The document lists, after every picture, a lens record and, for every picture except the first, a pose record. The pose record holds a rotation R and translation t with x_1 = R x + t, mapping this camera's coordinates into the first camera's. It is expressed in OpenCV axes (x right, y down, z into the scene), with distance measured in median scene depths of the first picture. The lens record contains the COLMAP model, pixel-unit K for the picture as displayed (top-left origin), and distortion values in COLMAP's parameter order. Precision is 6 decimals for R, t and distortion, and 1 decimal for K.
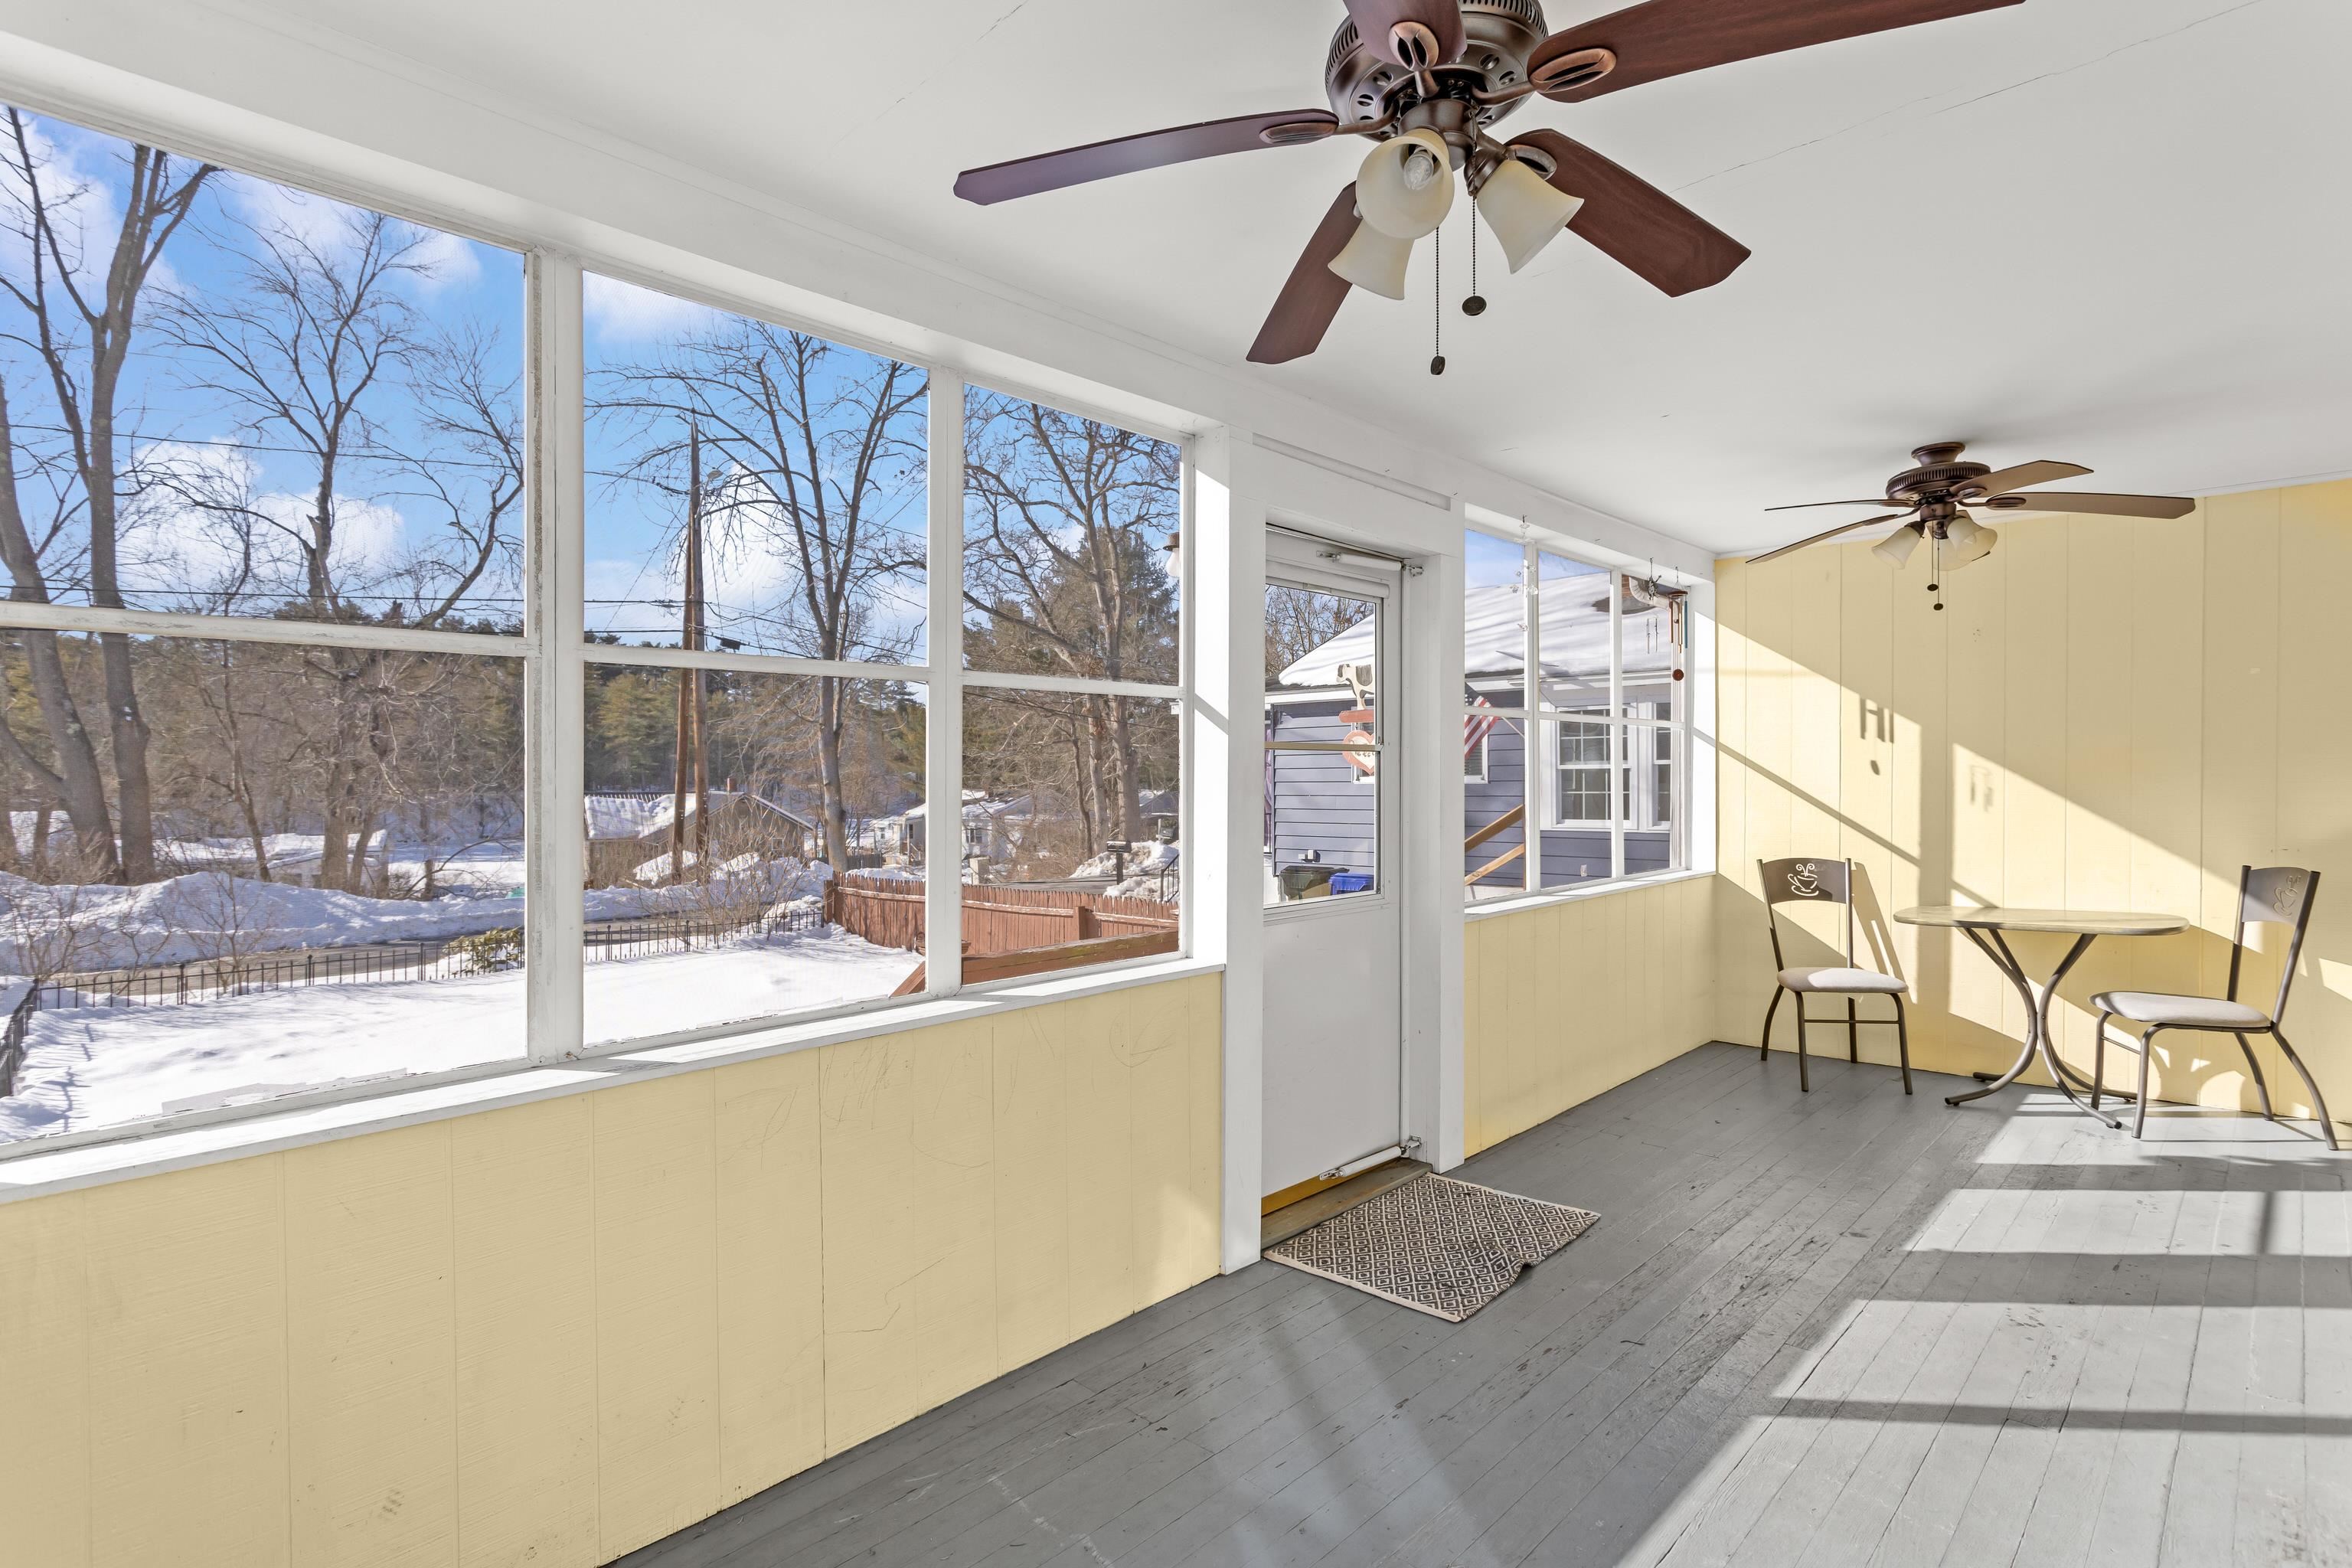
lens RADIAL K [[1117.7, 0, 1186.7], [0, 1117.7, 765.3], [0, 0, 1]] dist [0.000074, -0.000350]
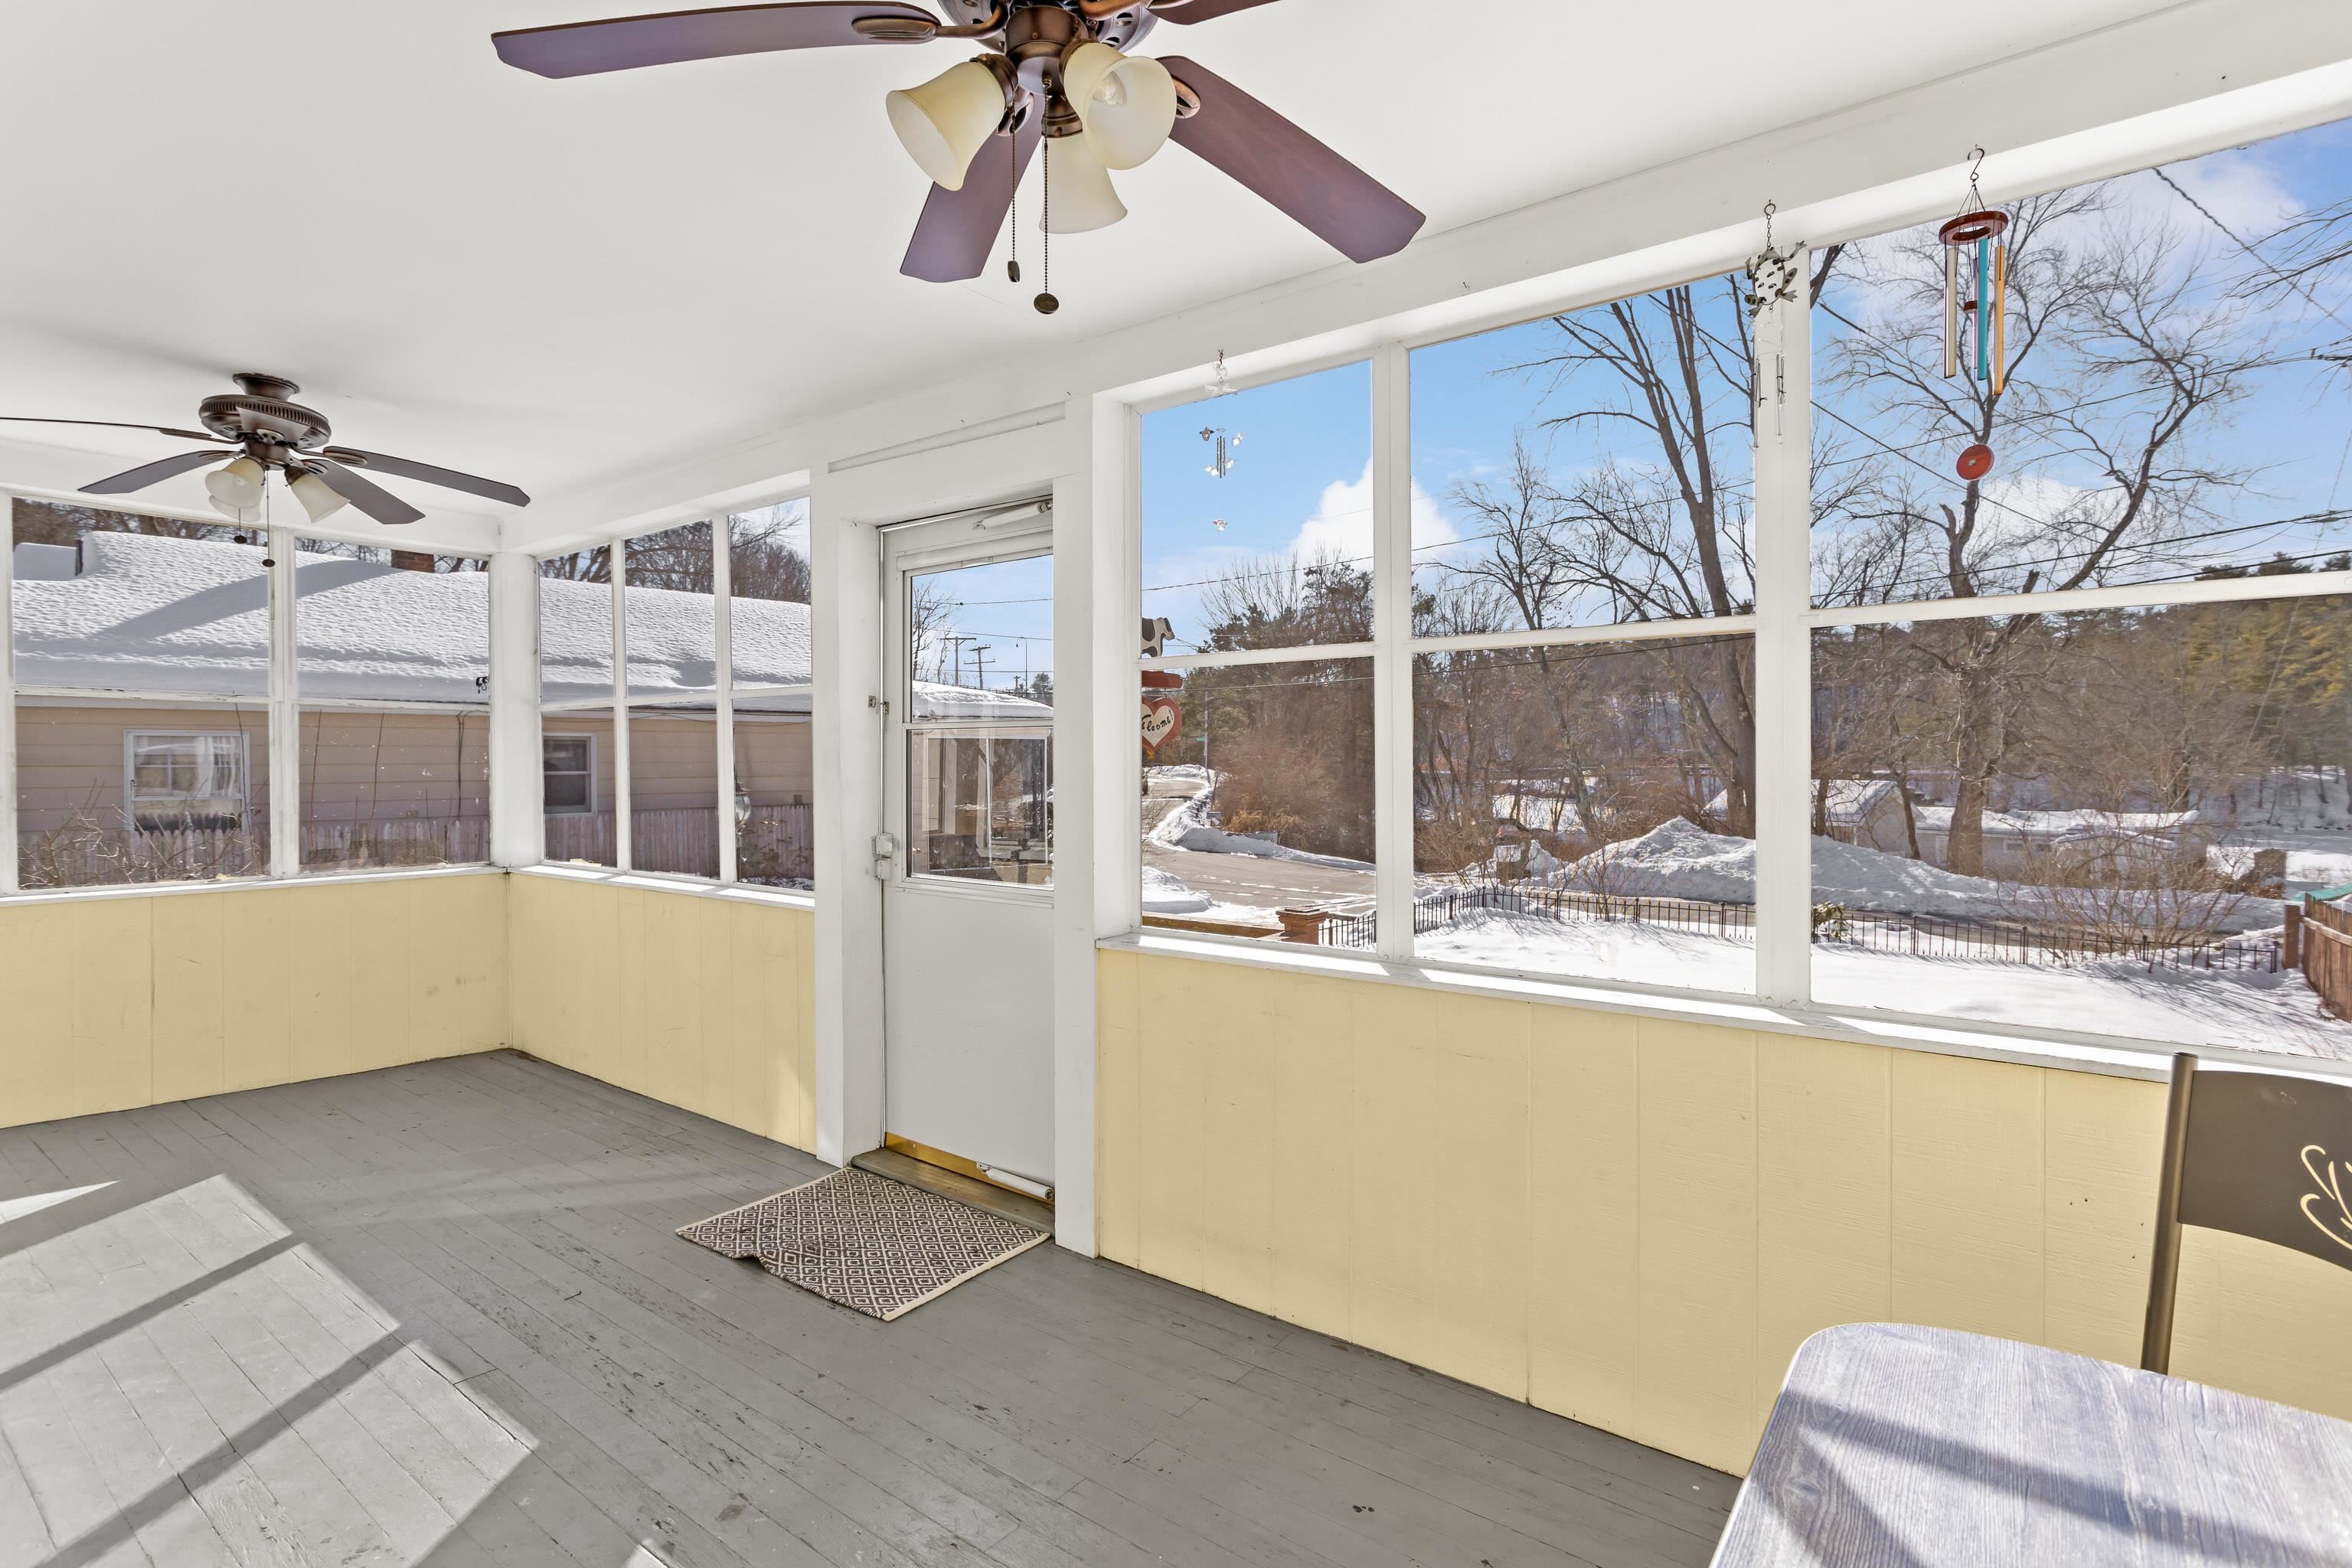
lens RADIAL K [[1117.7, 0, 1186.7], [0, 1117.7, 765.3], [0, 0, 1]] dist [0.000074, -0.000350]
pose [[0.137985, 0.012183, -0.990359, 1.291744], [0.009660, 0.999860, 0.013646, 0.008742], [0.990387, -0.011450, 0.137848, 1.223503]]
